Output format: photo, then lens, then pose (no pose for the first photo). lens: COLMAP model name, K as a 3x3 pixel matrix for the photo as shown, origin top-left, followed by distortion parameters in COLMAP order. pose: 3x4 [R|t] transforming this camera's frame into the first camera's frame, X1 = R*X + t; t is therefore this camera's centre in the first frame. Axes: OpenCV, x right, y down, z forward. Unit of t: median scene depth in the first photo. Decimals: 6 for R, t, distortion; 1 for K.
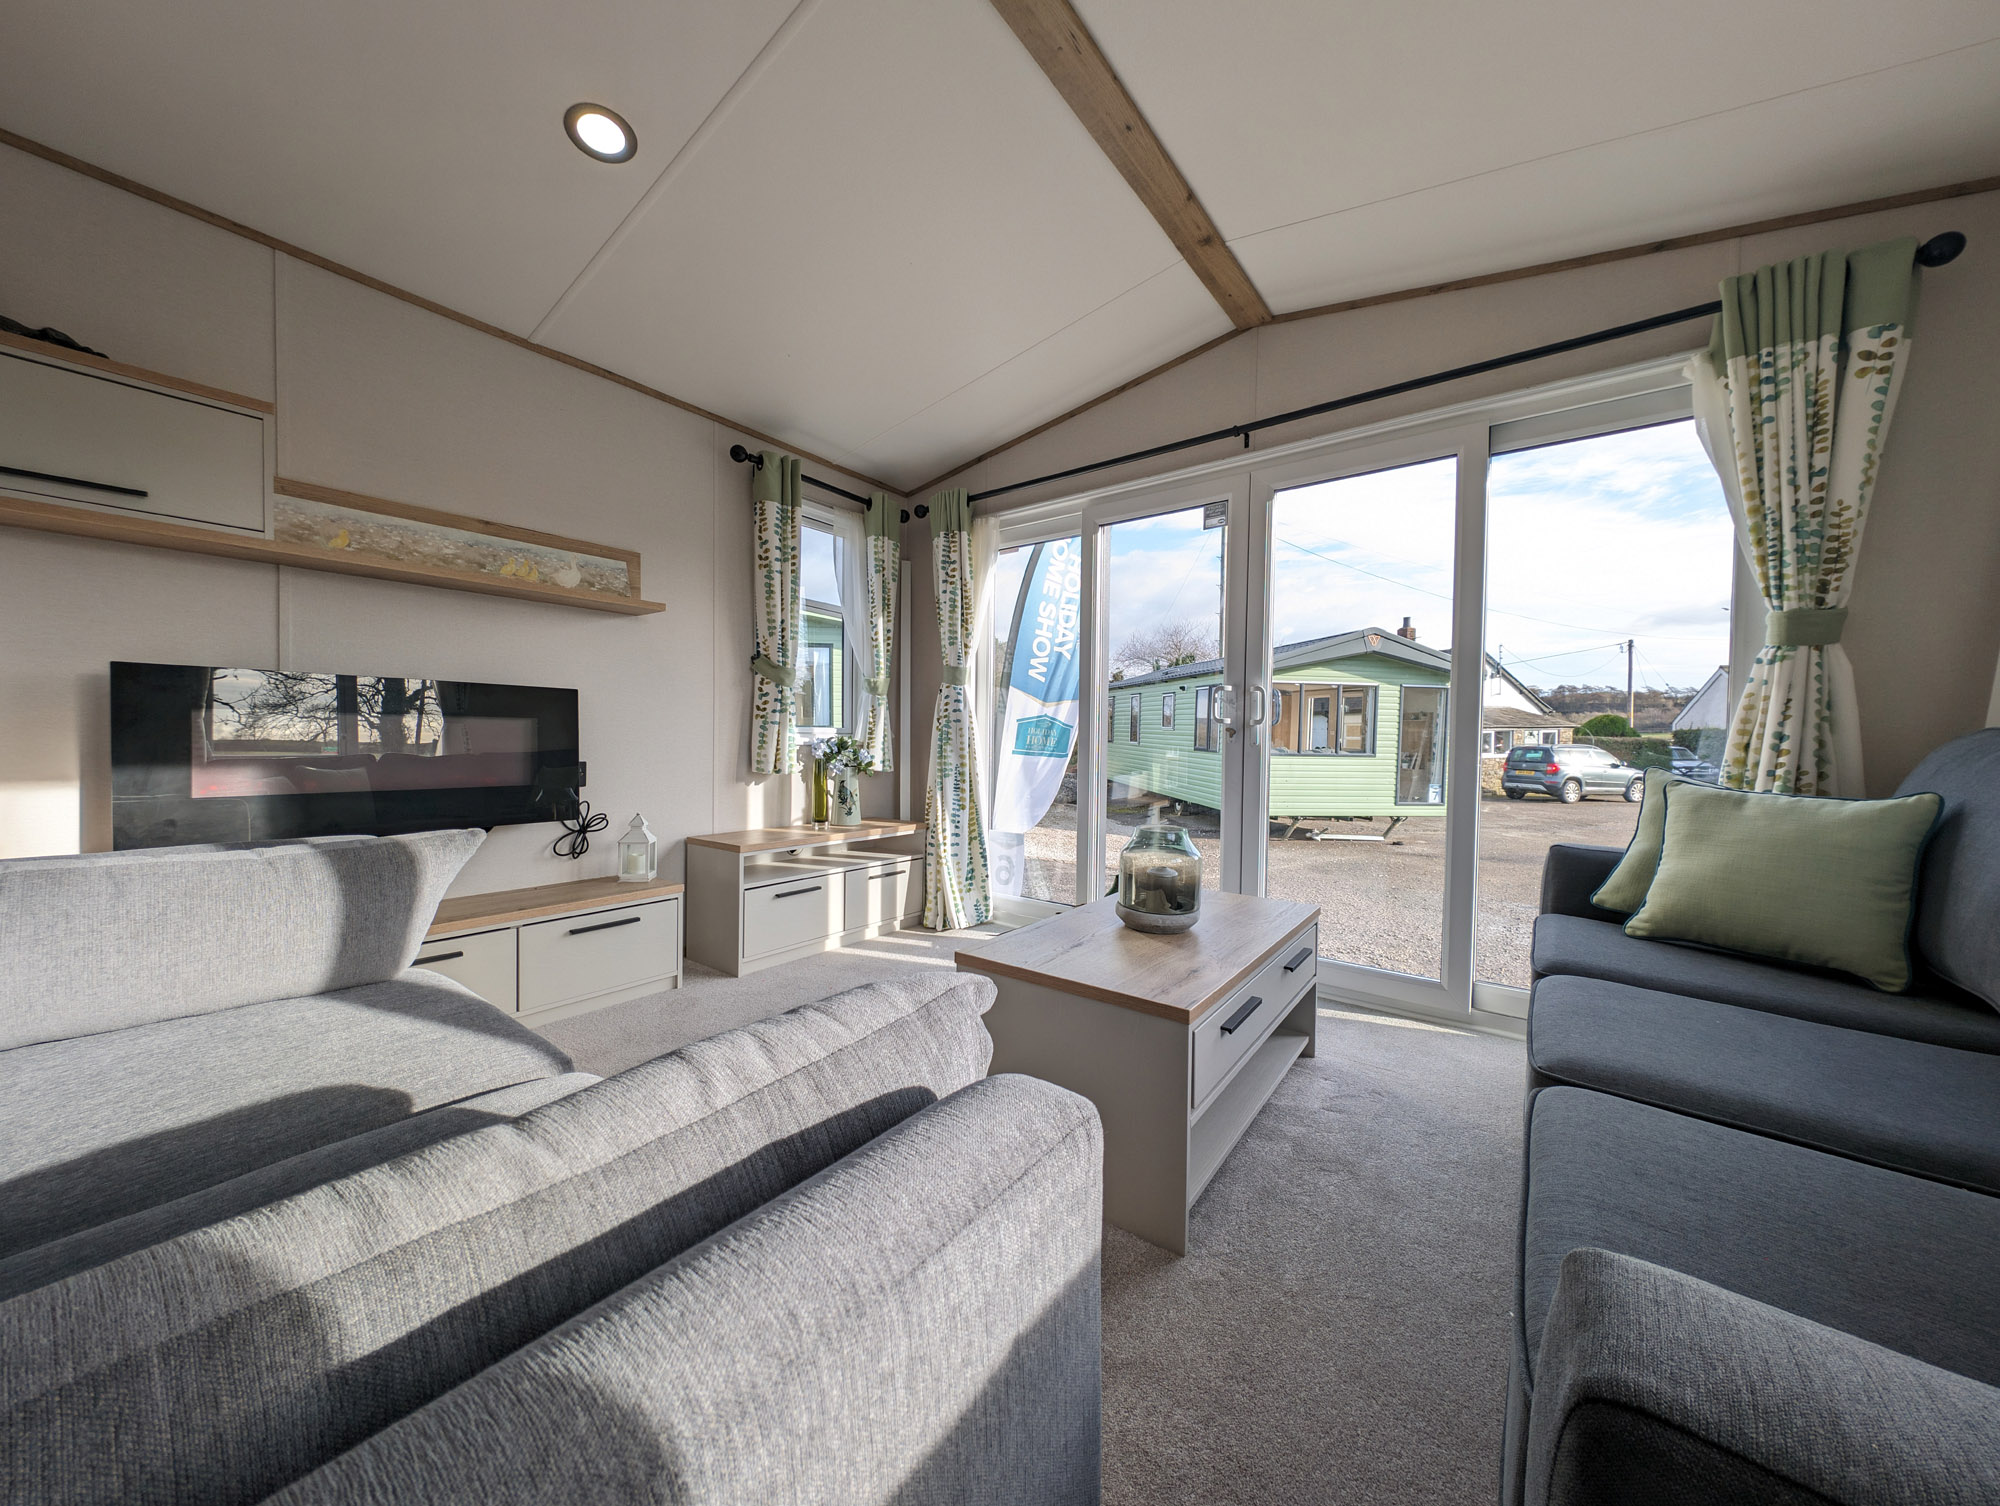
lens RADIAL K [[702.3, 0, 1004.7], [0, 702.3, 761.1], [0, 0, 1]] dist [-0.002568, -0.000127]
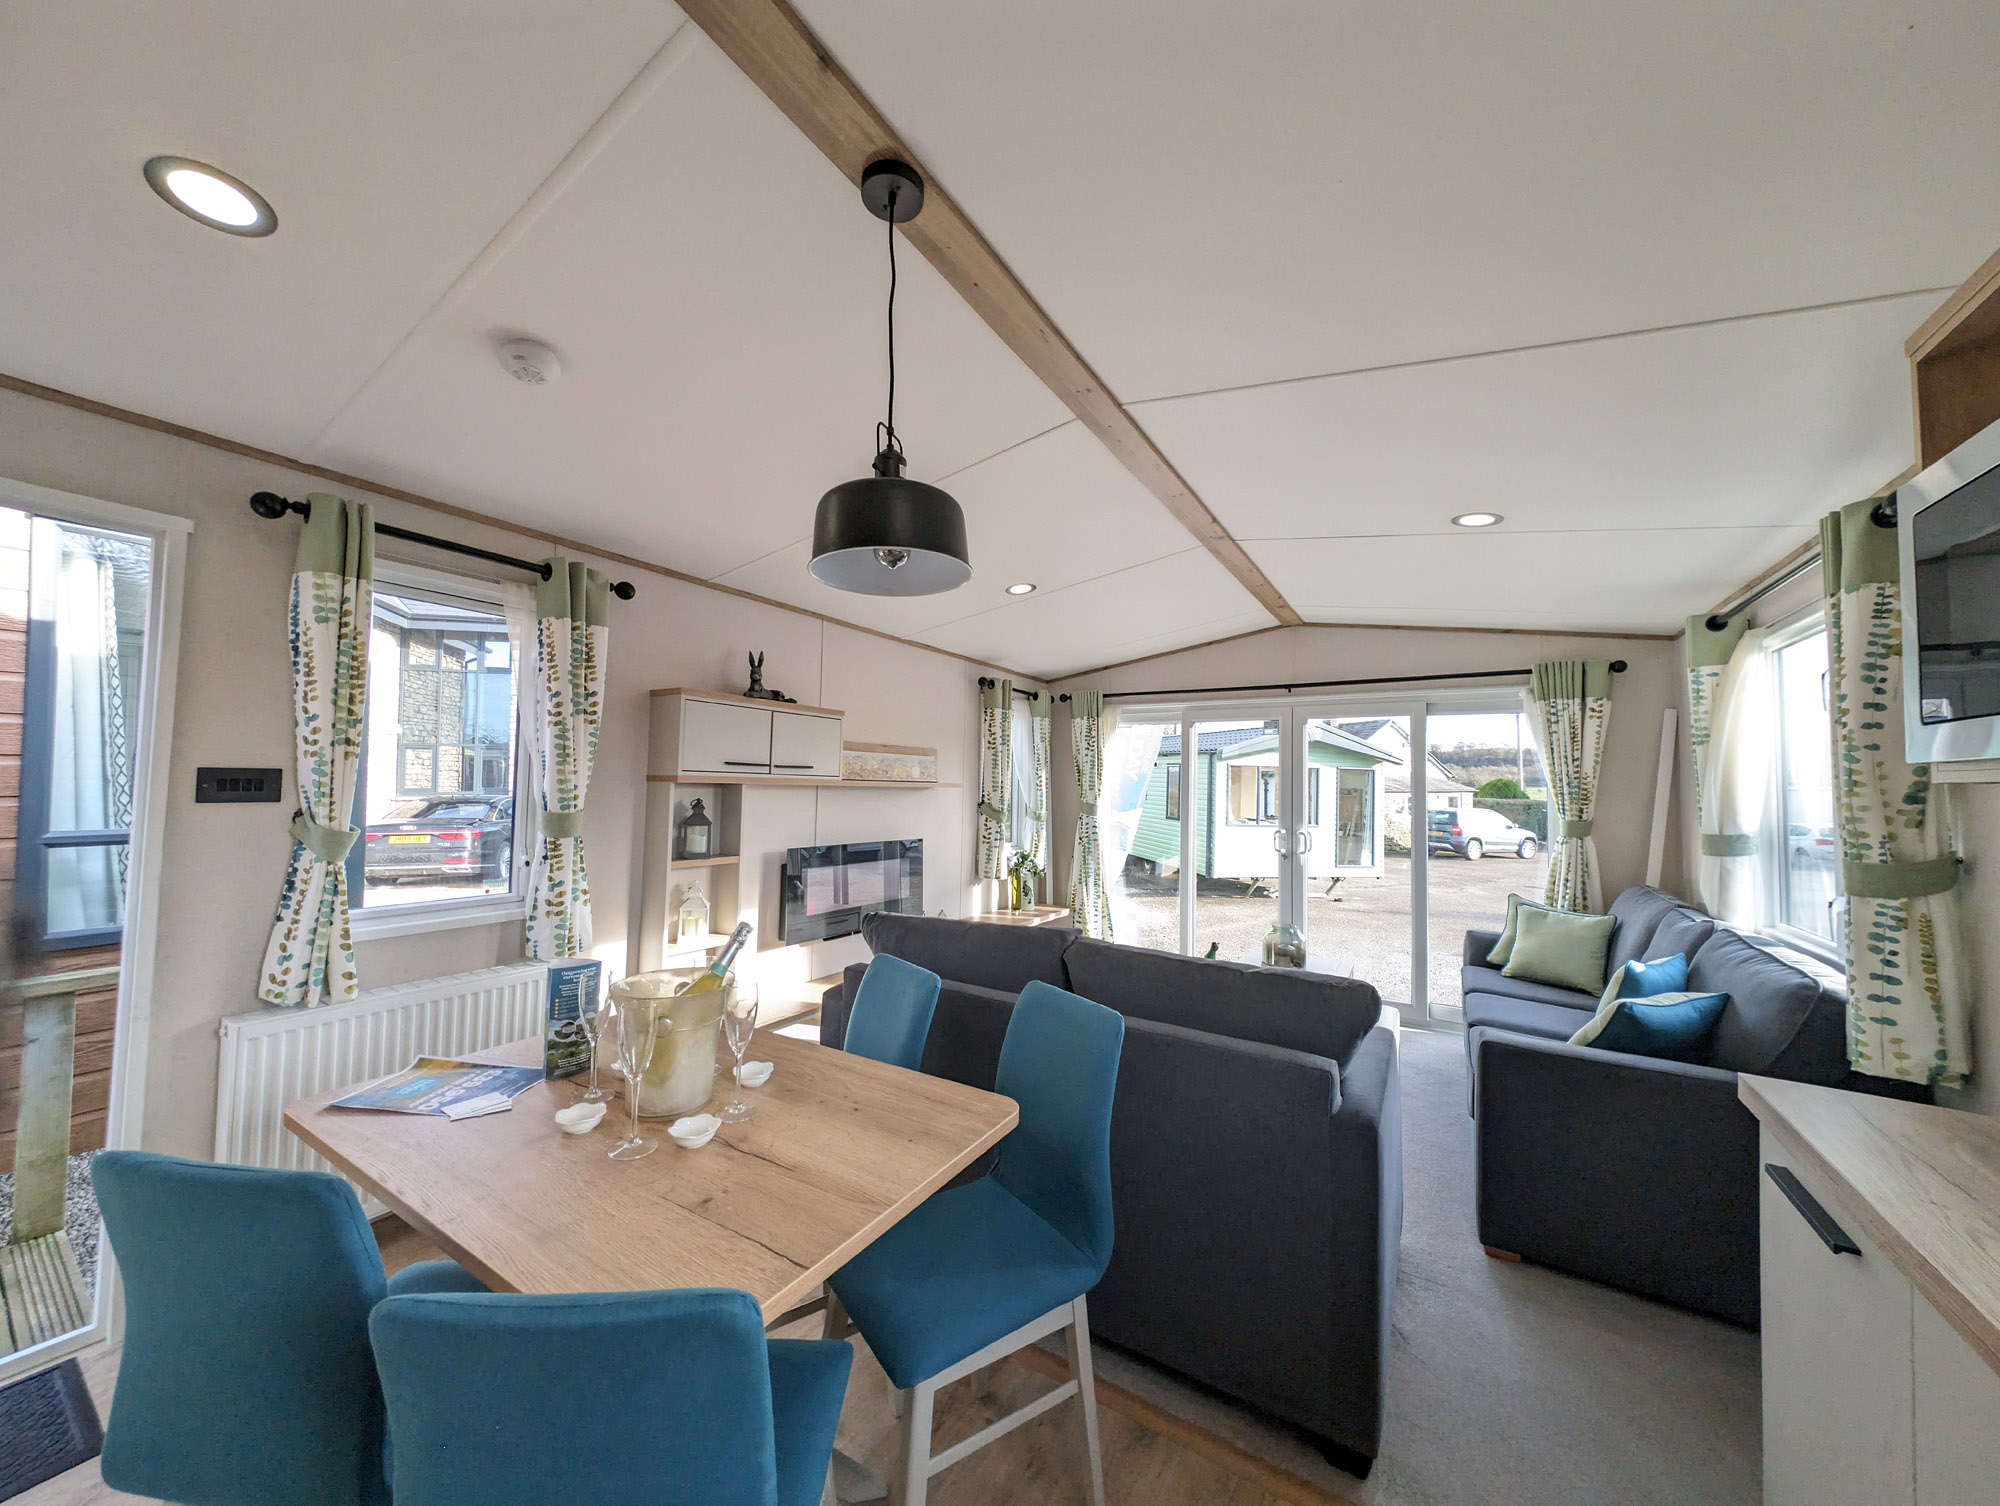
lens RADIAL K [[702.3, 0, 996.4], [0, 702.3, 760.4], [0, 0, 1]] dist [-0.002568, -0.000127]
pose [[0.996388, 0.009032, 0.084441, -0.465926], [-0.003300, 0.997695, -0.067775, -0.142191], [-0.084858, 0.067251, 0.994121, -0.576705]]
